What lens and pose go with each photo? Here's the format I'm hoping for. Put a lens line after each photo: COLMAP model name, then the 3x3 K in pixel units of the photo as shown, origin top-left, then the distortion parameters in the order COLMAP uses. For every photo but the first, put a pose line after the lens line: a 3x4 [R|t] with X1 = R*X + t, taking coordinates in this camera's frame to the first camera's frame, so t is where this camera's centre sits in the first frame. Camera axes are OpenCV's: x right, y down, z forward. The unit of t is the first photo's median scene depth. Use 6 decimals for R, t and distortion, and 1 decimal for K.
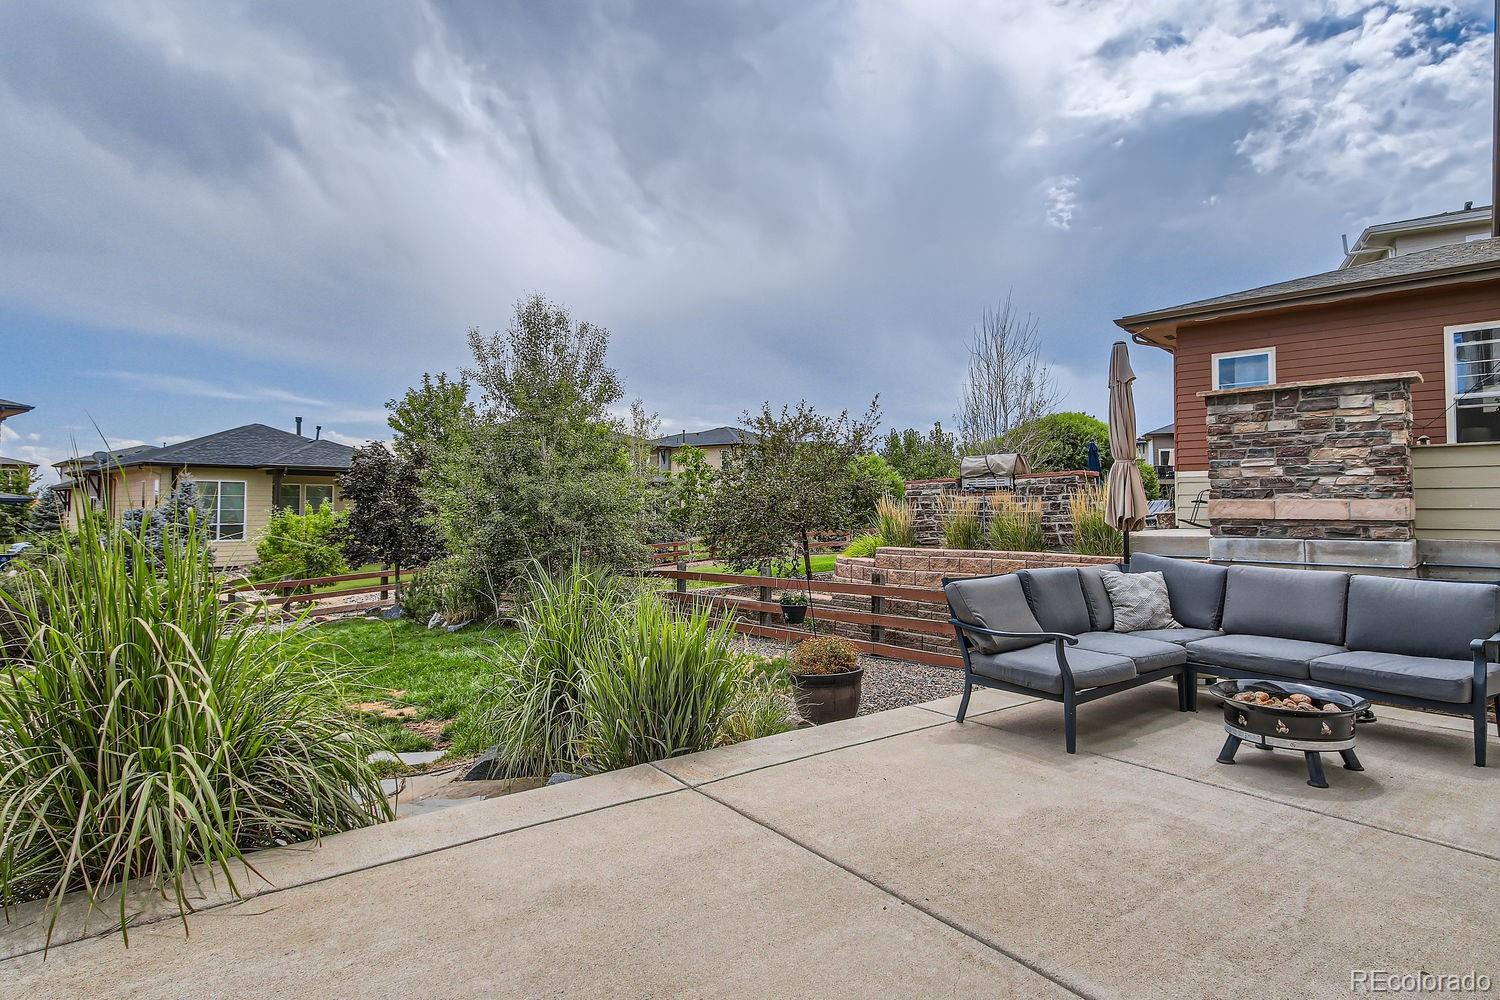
lens RADIAL K [[761.2, 0, 746.6], [0, 761.2, 496.1], [0, 0, 1]] dist [-0.001239, -0.000376]
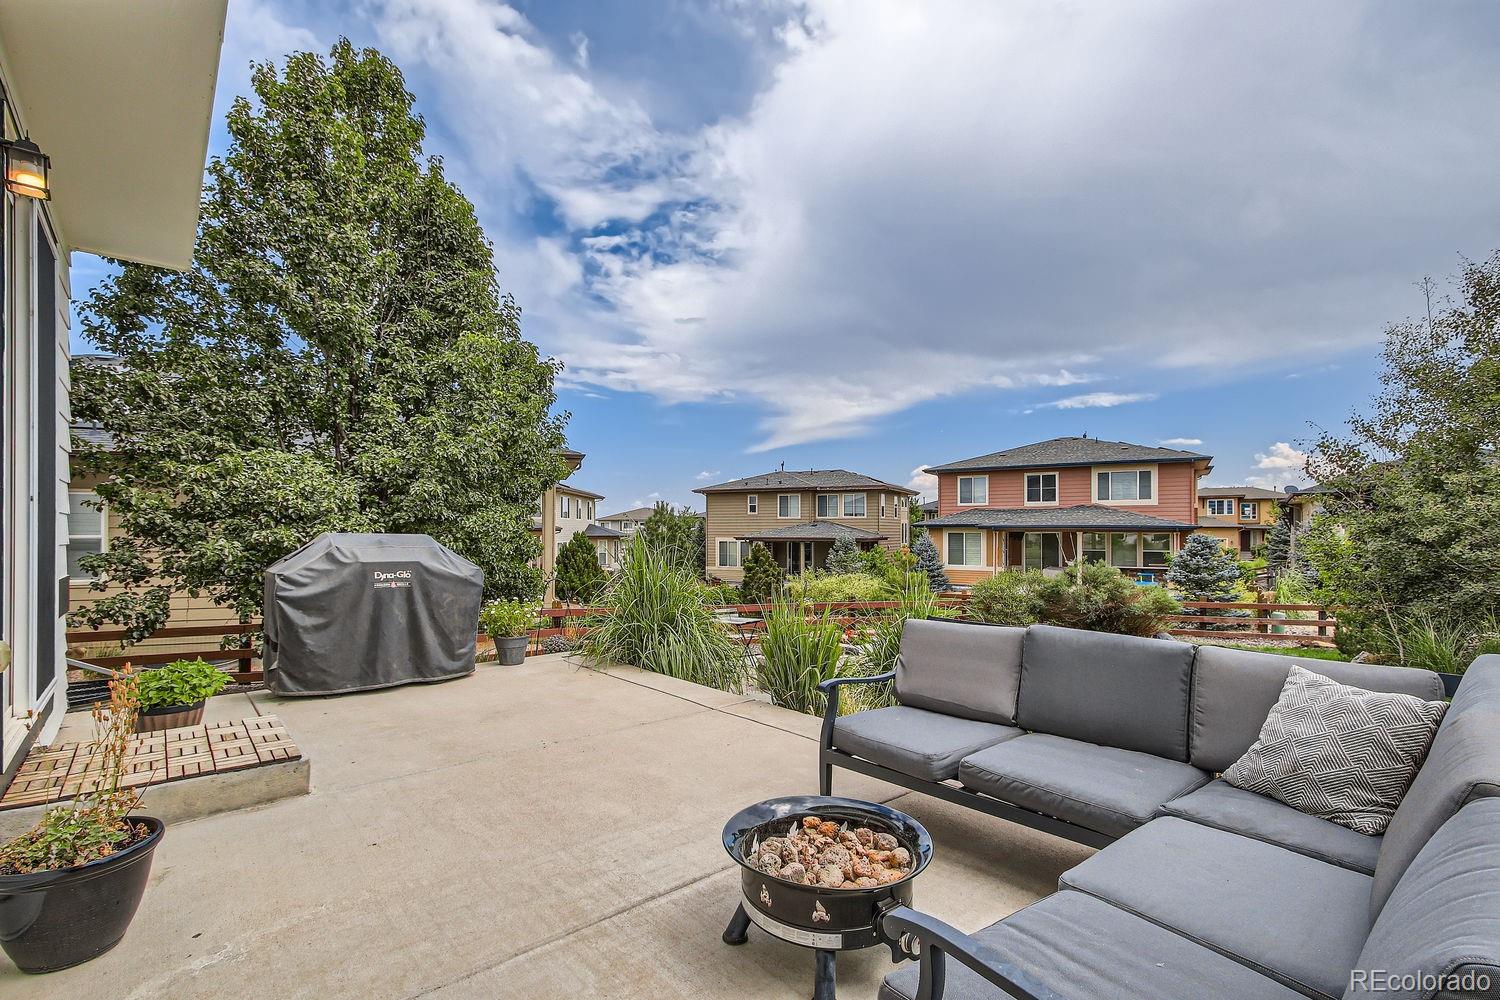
lens RADIAL K [[691.9, 0, 746.5], [0, 691.9, 509.2], [0, 0, 1]] dist [-0.015806, -0.000036]
pose [[0.098273, -0.017748, -0.995001, 1.575111], [-0.008766, 0.999787, -0.018699, 0.009675], [0.995121, 0.010560, 0.098097, 1.092242]]
